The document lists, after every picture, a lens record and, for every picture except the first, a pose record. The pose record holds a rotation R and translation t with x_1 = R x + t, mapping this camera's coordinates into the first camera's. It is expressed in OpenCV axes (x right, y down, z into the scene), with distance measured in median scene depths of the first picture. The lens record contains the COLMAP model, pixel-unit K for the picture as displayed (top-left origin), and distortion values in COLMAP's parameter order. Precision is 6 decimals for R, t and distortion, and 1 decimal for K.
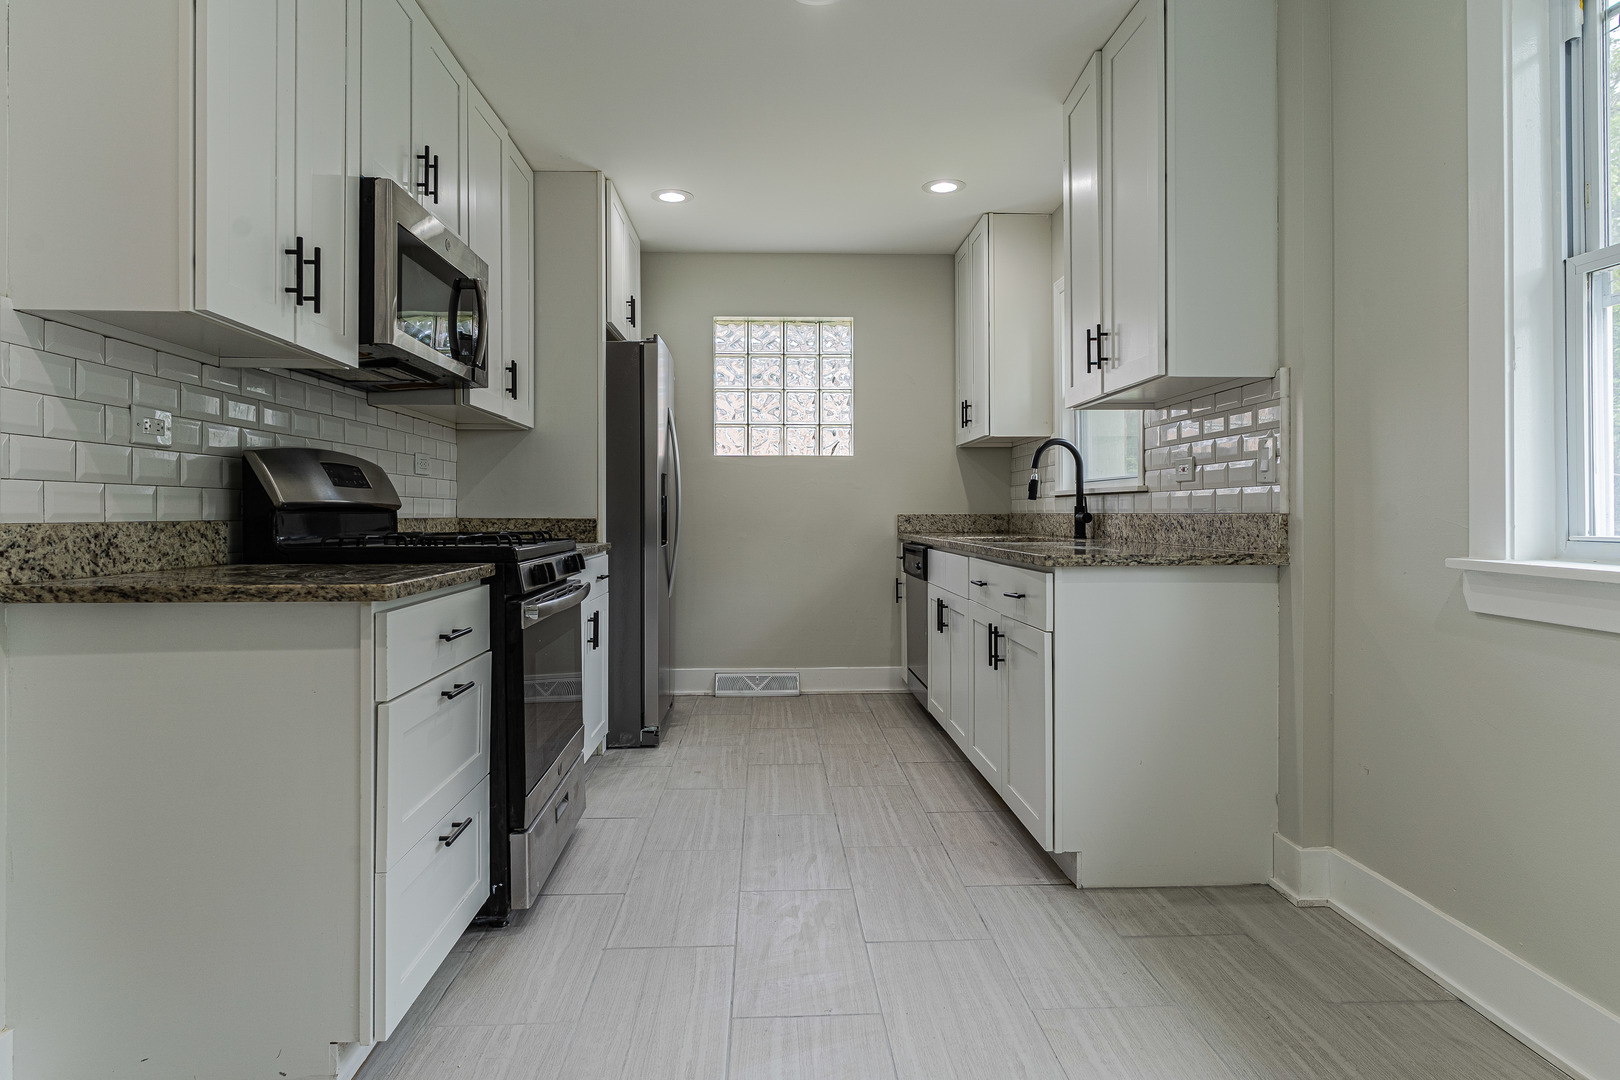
lens RADIAL K [[906.4, 0, 816.4], [0, 906.4, 530.0], [0, 0, 1]] dist [0.004973, -0.003425]
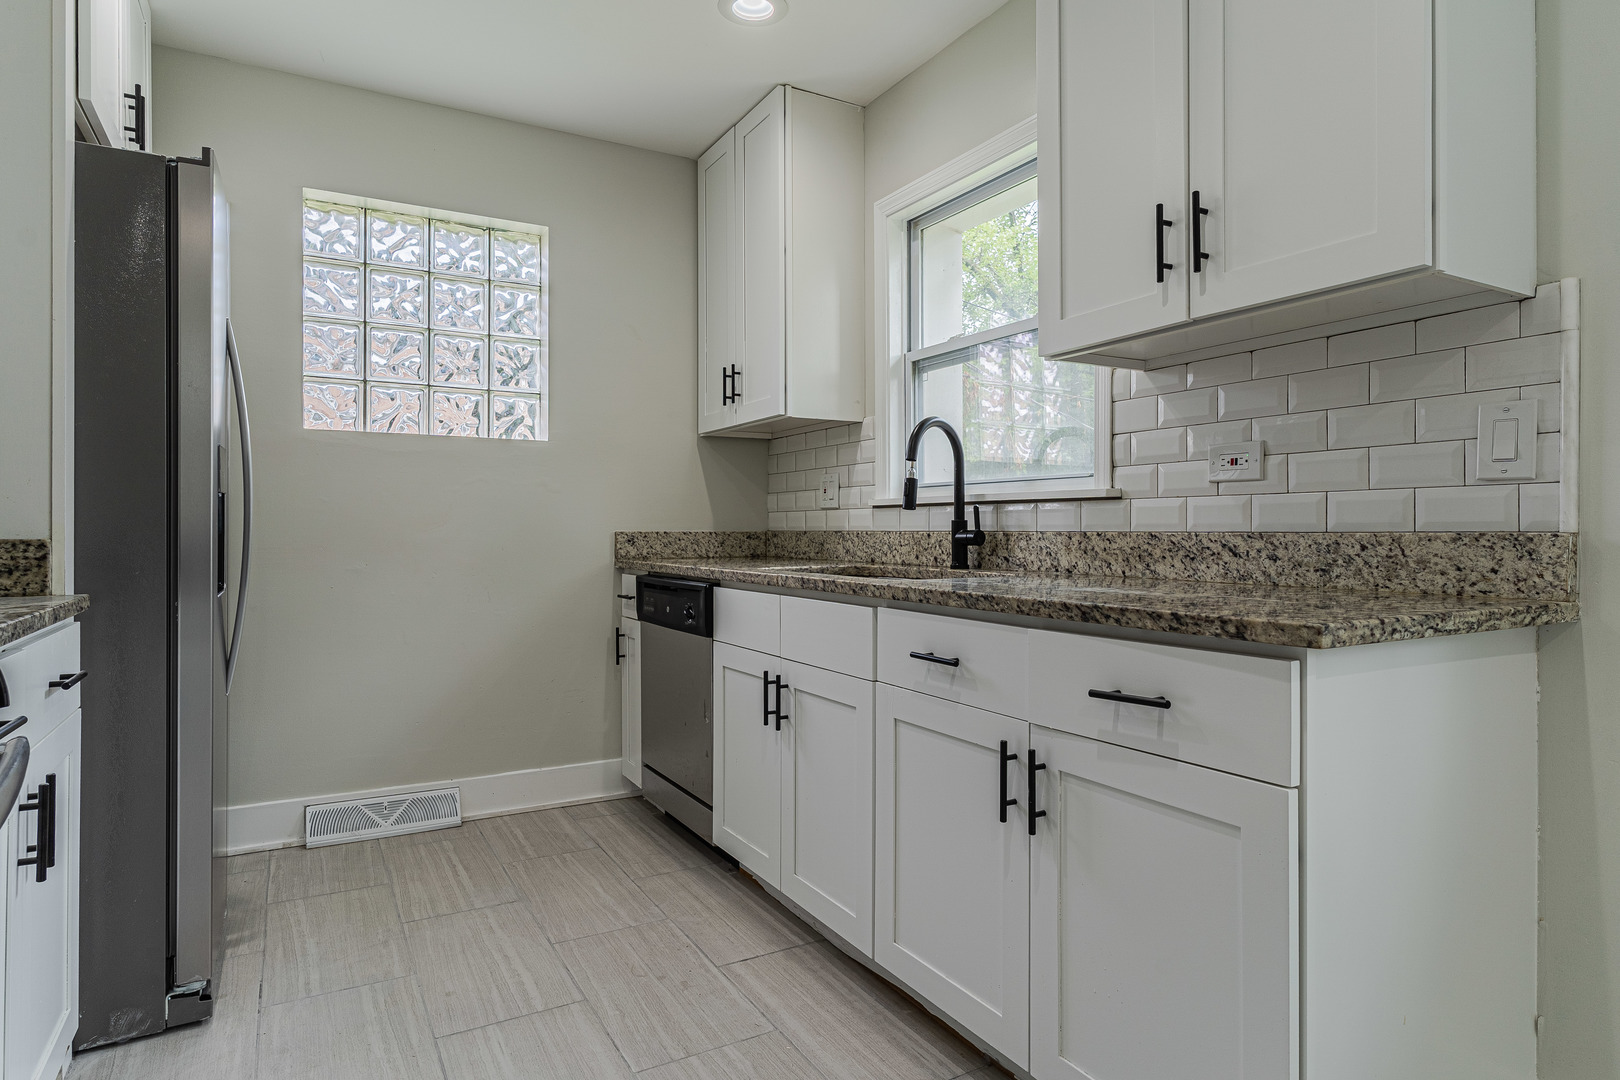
lens RADIAL K [[906.4, 0, 803.9], [0, 906.4, 538.1], [0, 0, 1]] dist [0.004973, -0.003425]
pose [[0.895287, 0.000360, 0.445490, -0.100329], [0.004228, 0.999948, -0.009307, -0.006484], [-0.445471, 0.010216, 0.895238, 0.403785]]
